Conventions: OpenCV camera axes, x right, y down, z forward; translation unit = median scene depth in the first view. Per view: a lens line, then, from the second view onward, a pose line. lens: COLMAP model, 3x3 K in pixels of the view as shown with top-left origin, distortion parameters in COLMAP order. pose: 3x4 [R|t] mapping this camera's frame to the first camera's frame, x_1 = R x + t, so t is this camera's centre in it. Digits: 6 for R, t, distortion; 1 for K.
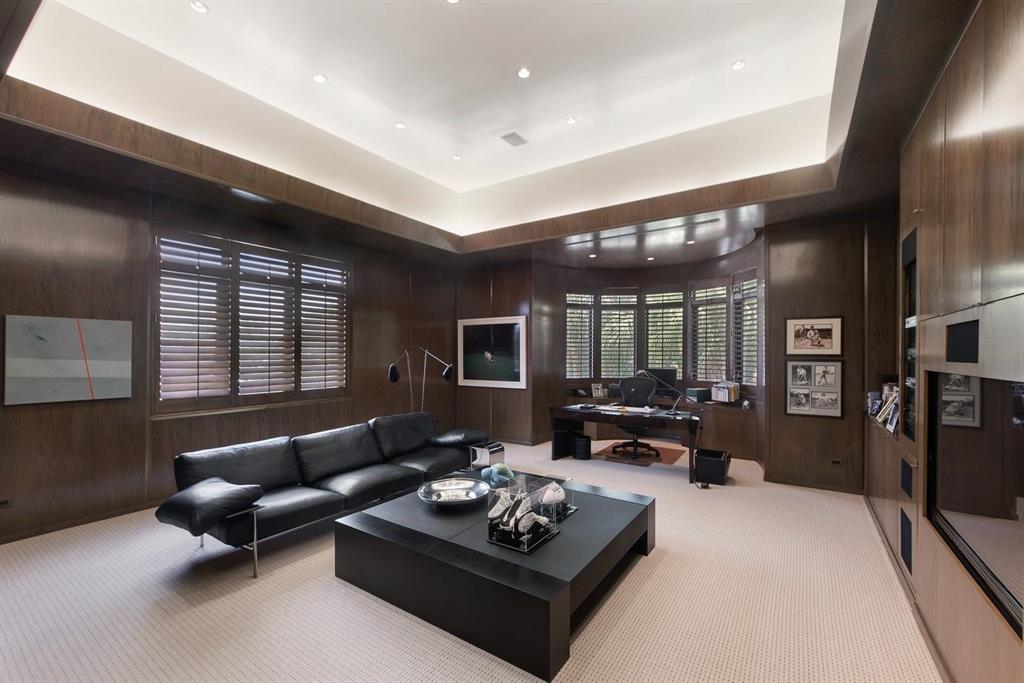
lens RADIAL K [[412.2, 0, 511.9], [0, 412.2, 345.0], [0, 0, 1]] dist [-0.000216, -0.000095]
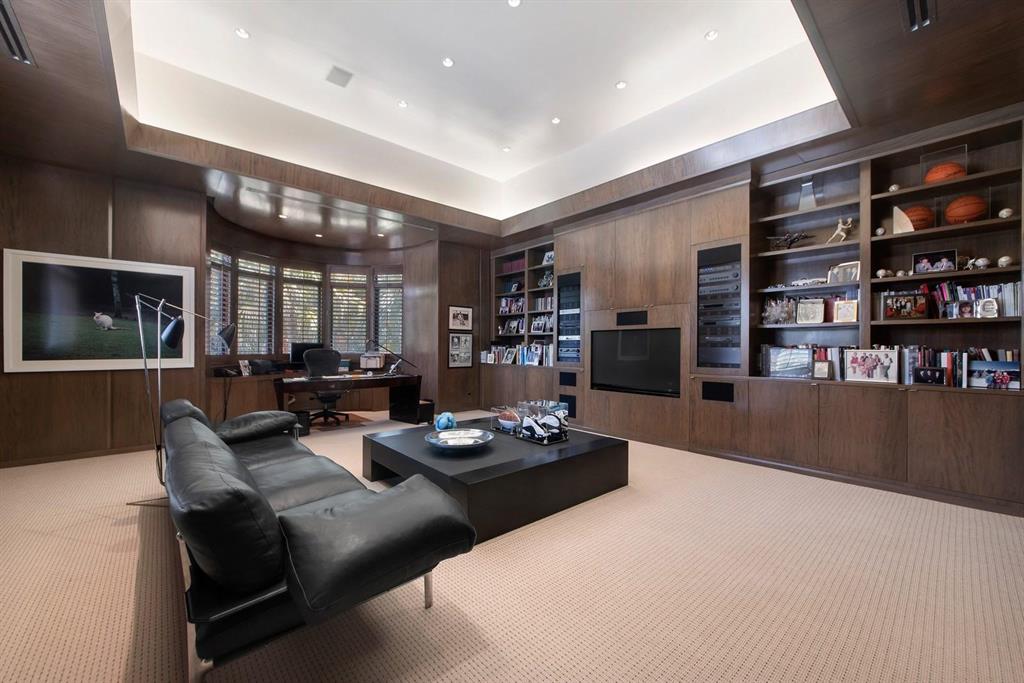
lens RADIAL K [[412.2, 0, 511.8], [0, 412.2, 348.2], [0, 0, 1]] dist [-0.000216, -0.000095]
pose [[0.253376, -0.002386, 0.967365, -0.757930], [-0.019858, 0.999773, 0.007667, 0.078195], [-0.967164, -0.021153, 0.253271, 0.389742]]
